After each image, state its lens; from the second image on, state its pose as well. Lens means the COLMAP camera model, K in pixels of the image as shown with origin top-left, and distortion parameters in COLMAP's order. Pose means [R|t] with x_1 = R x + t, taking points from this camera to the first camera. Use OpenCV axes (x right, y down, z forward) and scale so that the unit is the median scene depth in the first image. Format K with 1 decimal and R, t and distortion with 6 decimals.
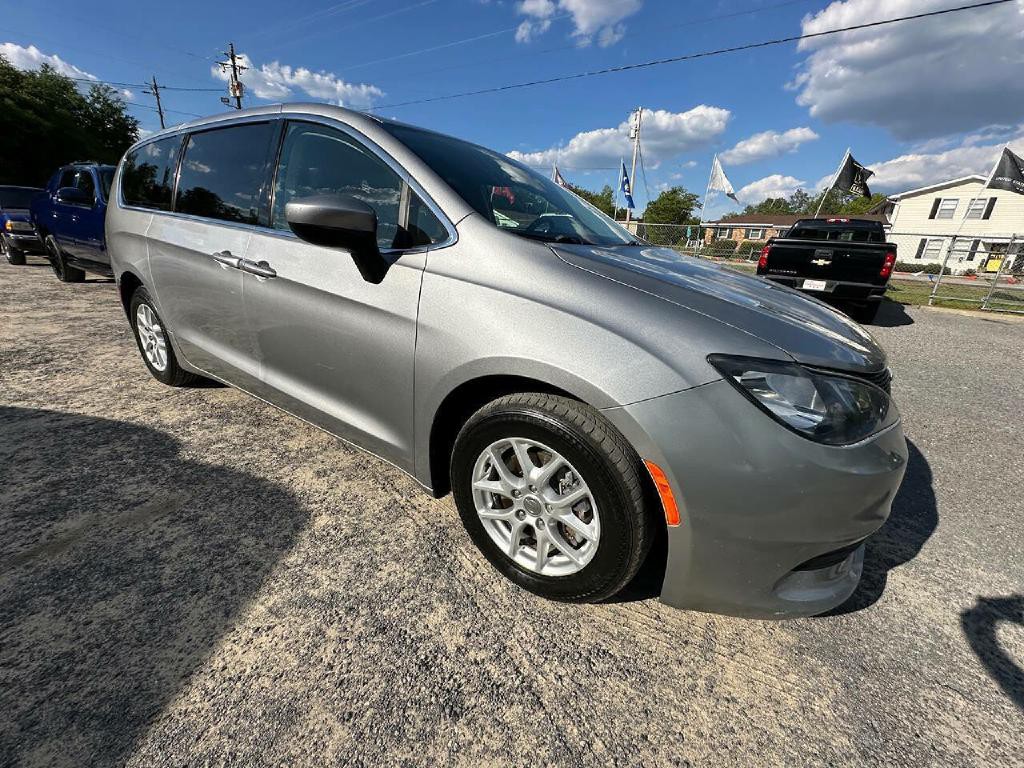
lens RADIAL K [[405.4, 0, 515.2], [0, 405.4, 385.4], [0, 0, 1]] dist [-0.002098, 0.000209]
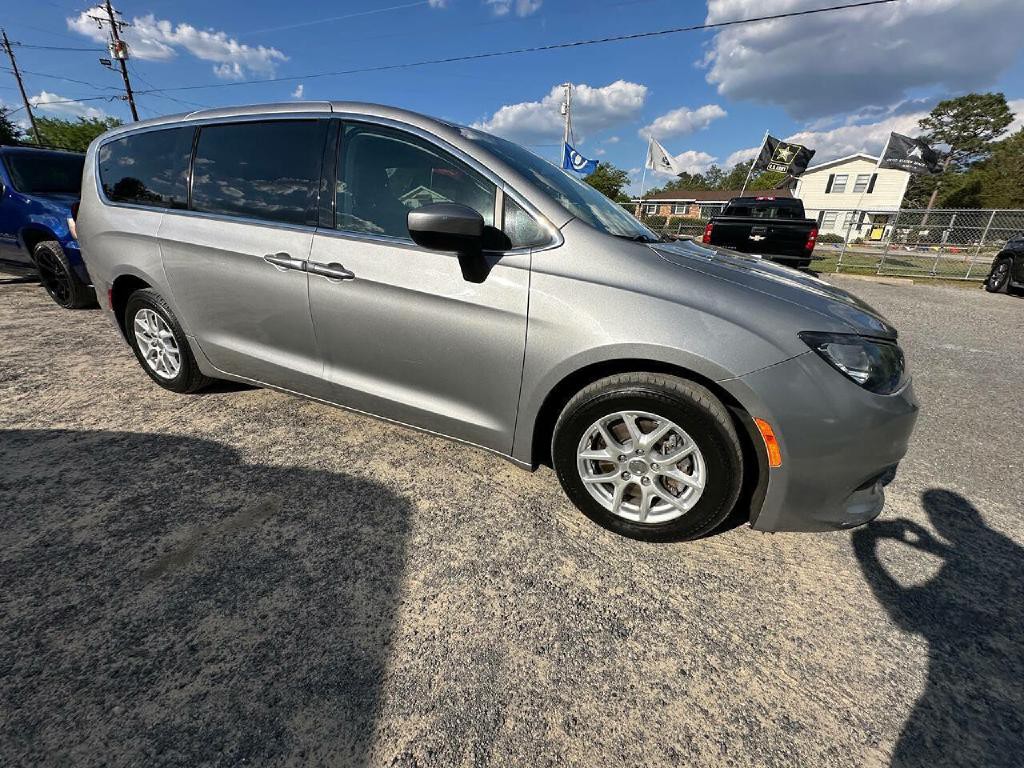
lens RADIAL K [[405.4, 0, 515.0], [0, 405.4, 384.7], [0, 0, 1]] dist [-0.002098, 0.000209]
pose [[0.987461, -0.075988, 0.138372, -0.411016], [0.069561, 0.996288, 0.050709, -0.025803], [-0.141712, -0.040448, 0.989081, -0.104664]]
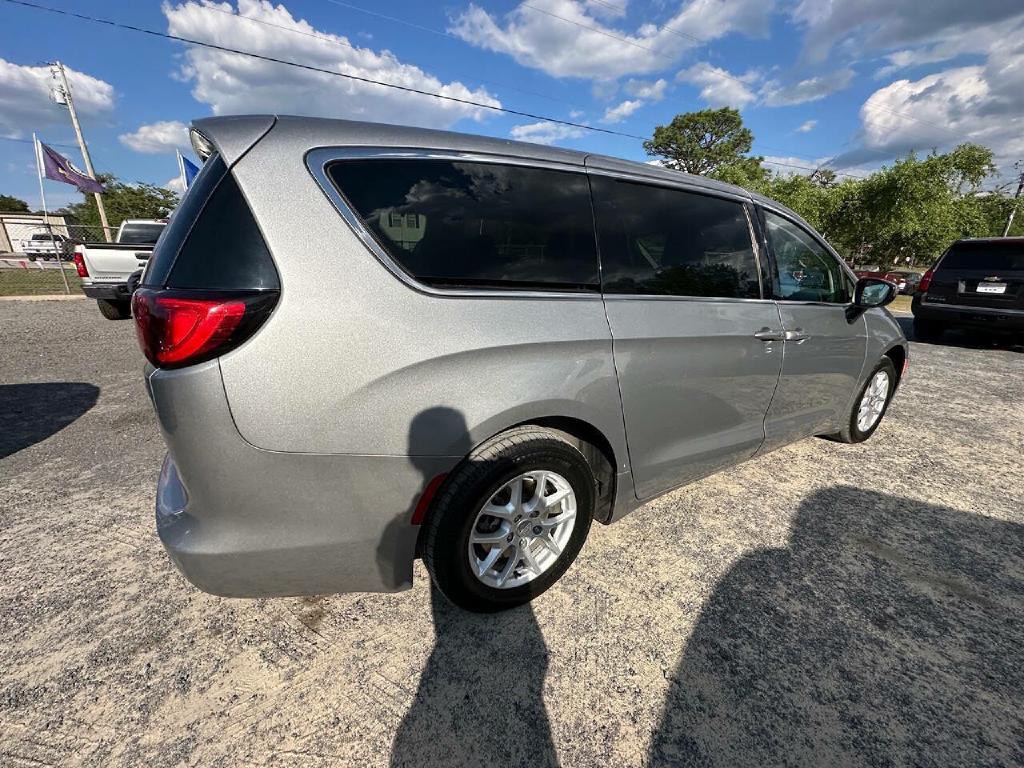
lens RADIAL K [[405.4, 0, 514.3], [0, 405.4, 383.0], [0, 0, 1]] dist [-0.002098, 0.000209]
pose [[0.434769, -0.304912, 0.847351, -2.496664], [0.308461, 0.934438, 0.177981, -0.760220], [-0.846066, 0.183994, 0.500318, 1.382863]]
